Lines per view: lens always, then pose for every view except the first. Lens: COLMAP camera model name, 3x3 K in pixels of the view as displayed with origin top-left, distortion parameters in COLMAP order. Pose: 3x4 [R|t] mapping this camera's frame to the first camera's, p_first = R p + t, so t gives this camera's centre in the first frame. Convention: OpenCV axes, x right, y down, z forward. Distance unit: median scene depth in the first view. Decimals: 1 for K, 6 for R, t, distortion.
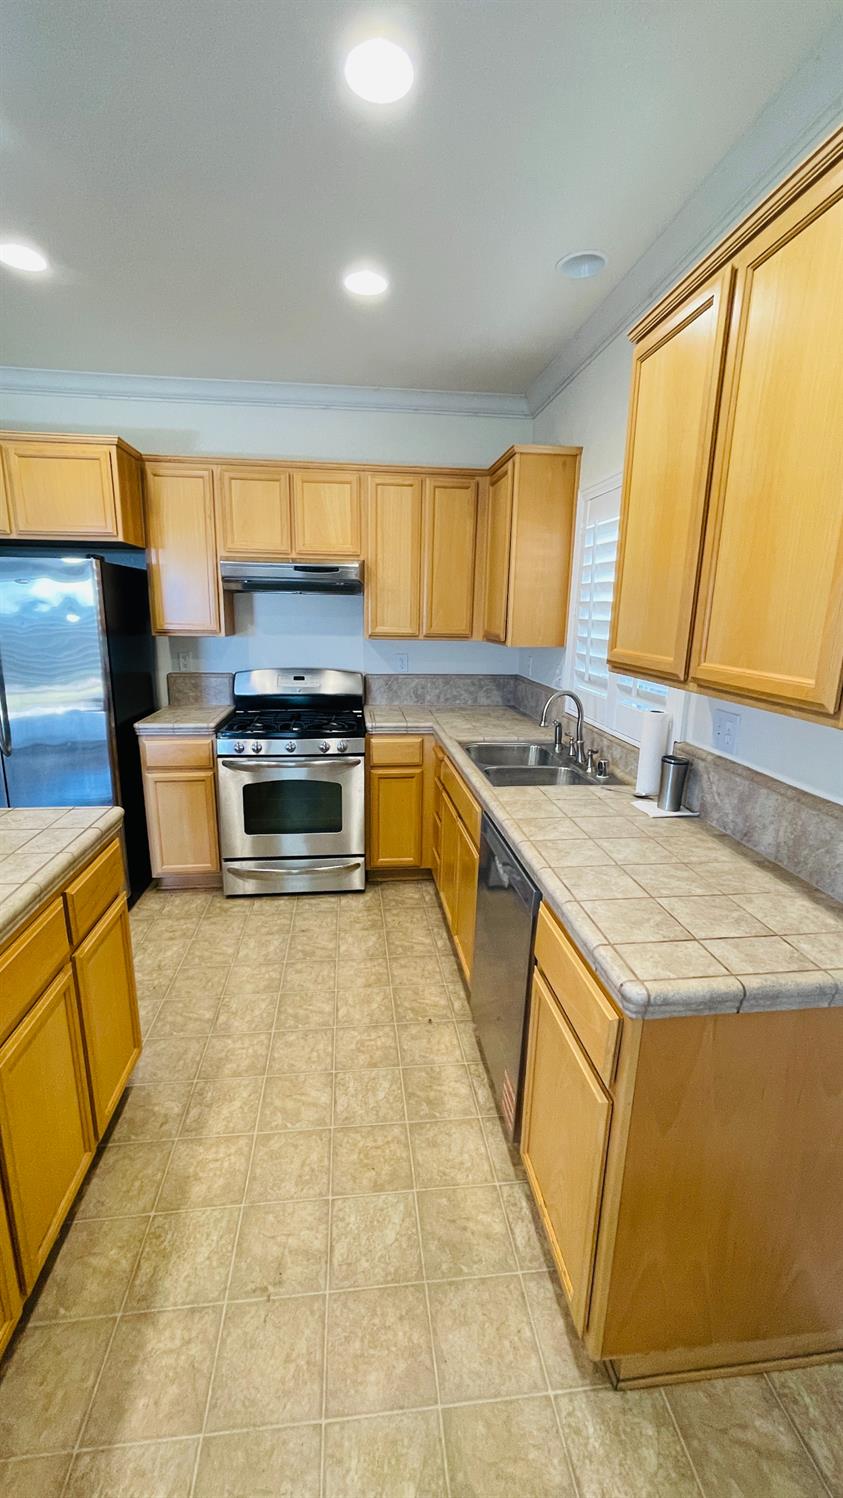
lens RADIAL K [[601.1, 0, 416.9], [0, 601.1, 743.9], [0, 0, 1]] dist [0.012157, -0.008988]
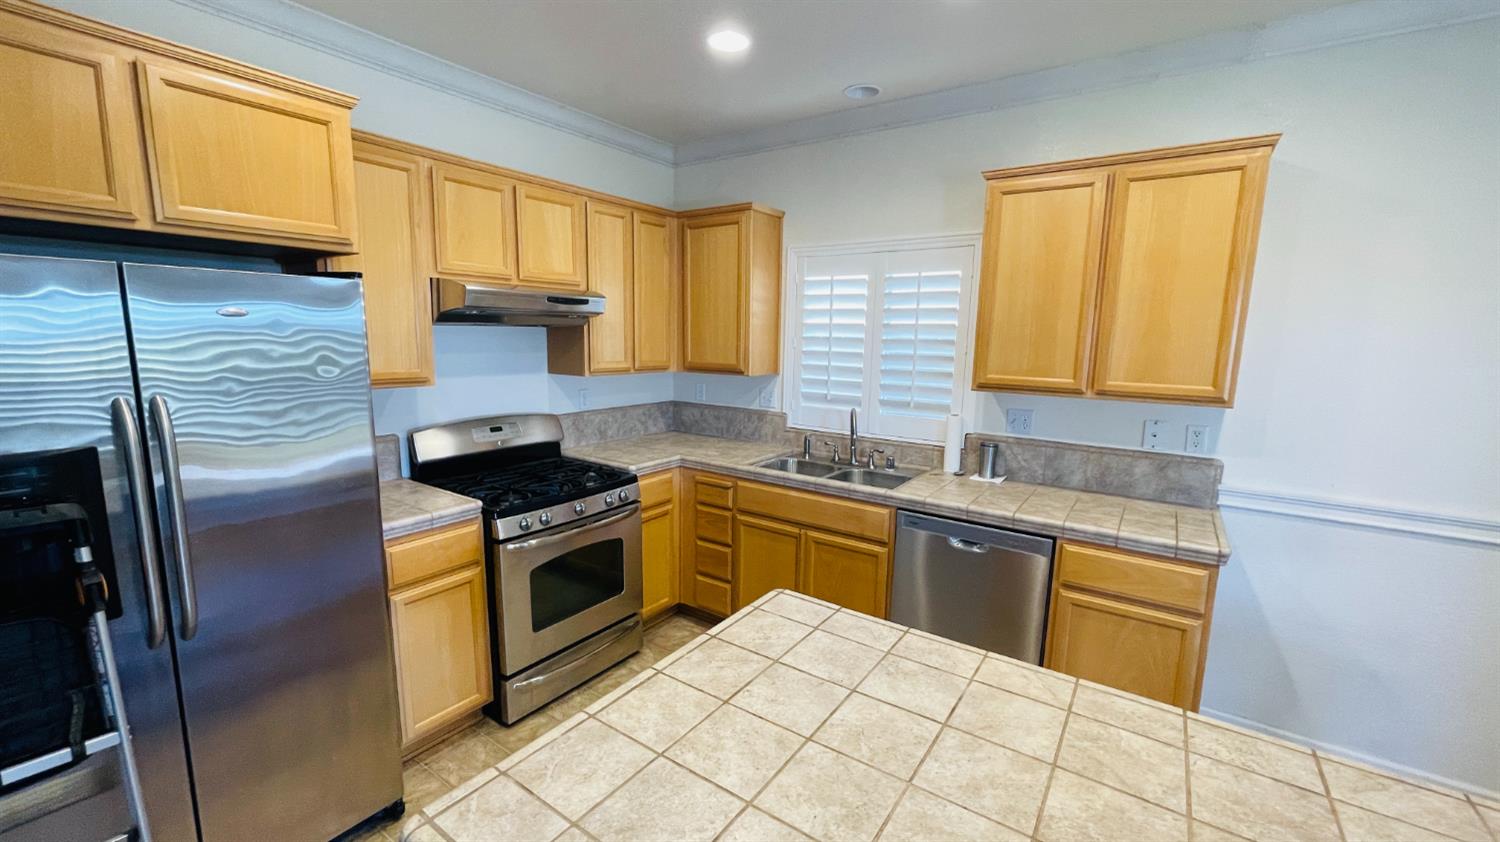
lens RADIAL K [[601.9, 0, 744.7], [0, 601.9, 424.7], [0, 0, 1]] dist [0.012157, -0.008988]
pose [[0.667918, -0.119889, 0.734515, -0.638297], [0.159153, 0.987118, 0.016396, -0.085215], [-0.727019, 0.105949, 0.678394, 0.237552]]
